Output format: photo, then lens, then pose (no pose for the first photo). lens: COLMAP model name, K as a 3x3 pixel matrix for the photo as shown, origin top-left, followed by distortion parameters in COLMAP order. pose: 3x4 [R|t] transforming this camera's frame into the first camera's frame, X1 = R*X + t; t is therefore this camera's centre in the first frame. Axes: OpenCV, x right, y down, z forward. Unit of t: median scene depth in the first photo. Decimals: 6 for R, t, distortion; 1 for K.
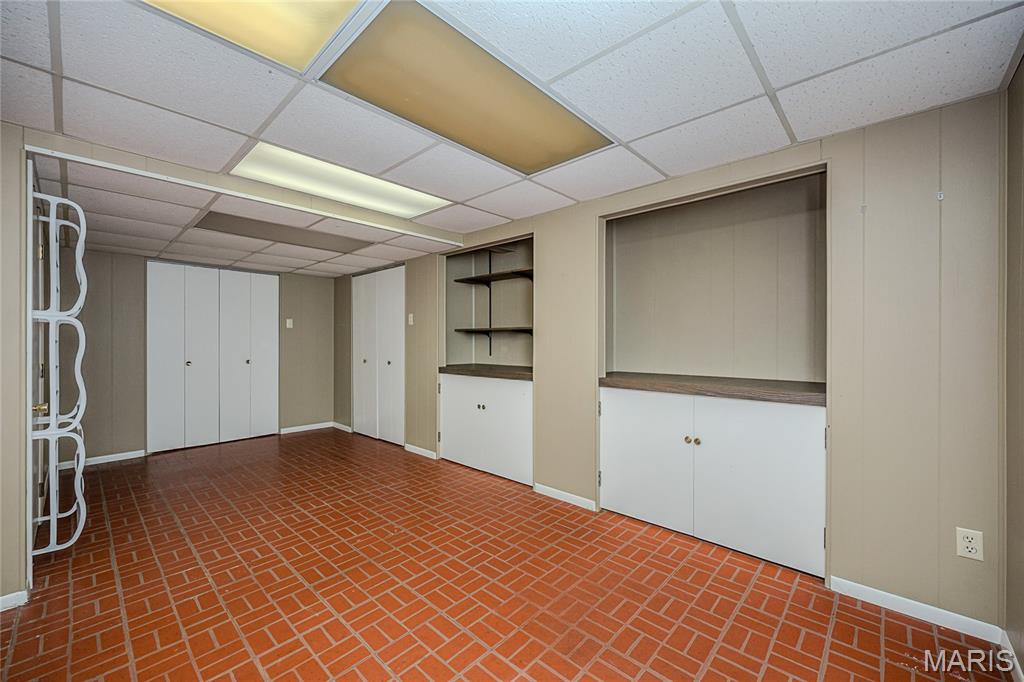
lens RADIAL K [[413.1, 0, 510.7], [0, 413.1, 343.9], [0, 0, 1]] dist [0.001116, 0.000045]
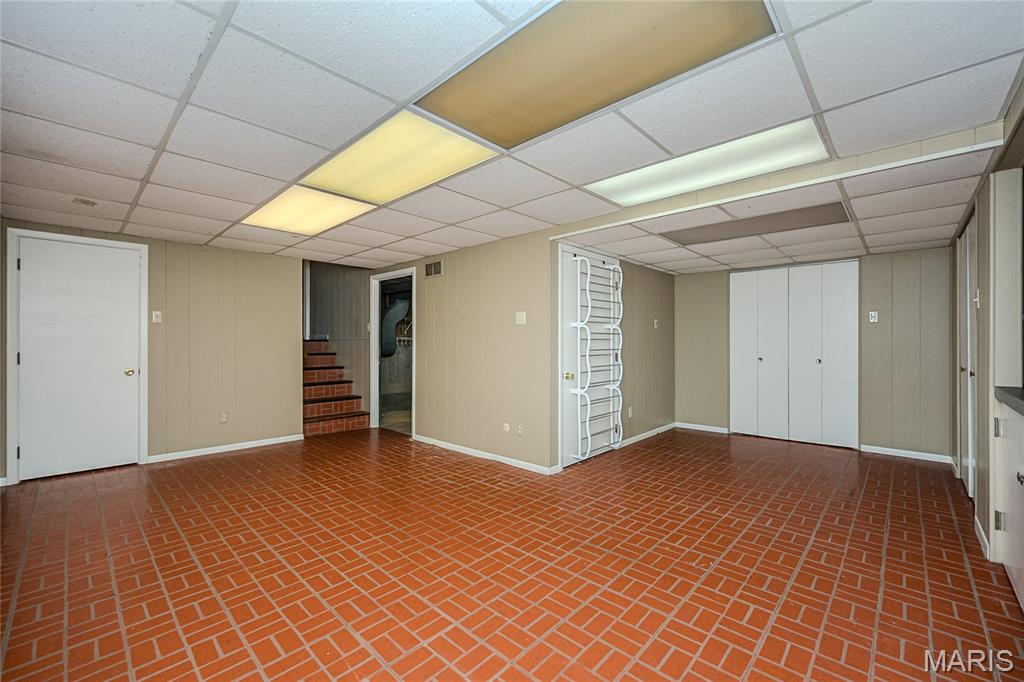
lens RADIAL K [[413.1, 0, 510.7], [0, 413.1, 343.9], [0, 0, 1]] dist [0.001116, 0.000045]
pose [[-0.001601, 0.010971, -0.999939, 0.541364], [-0.002401, 0.999937, 0.010975, -0.004982], [0.999996, 0.002418, -0.001575, 0.595220]]
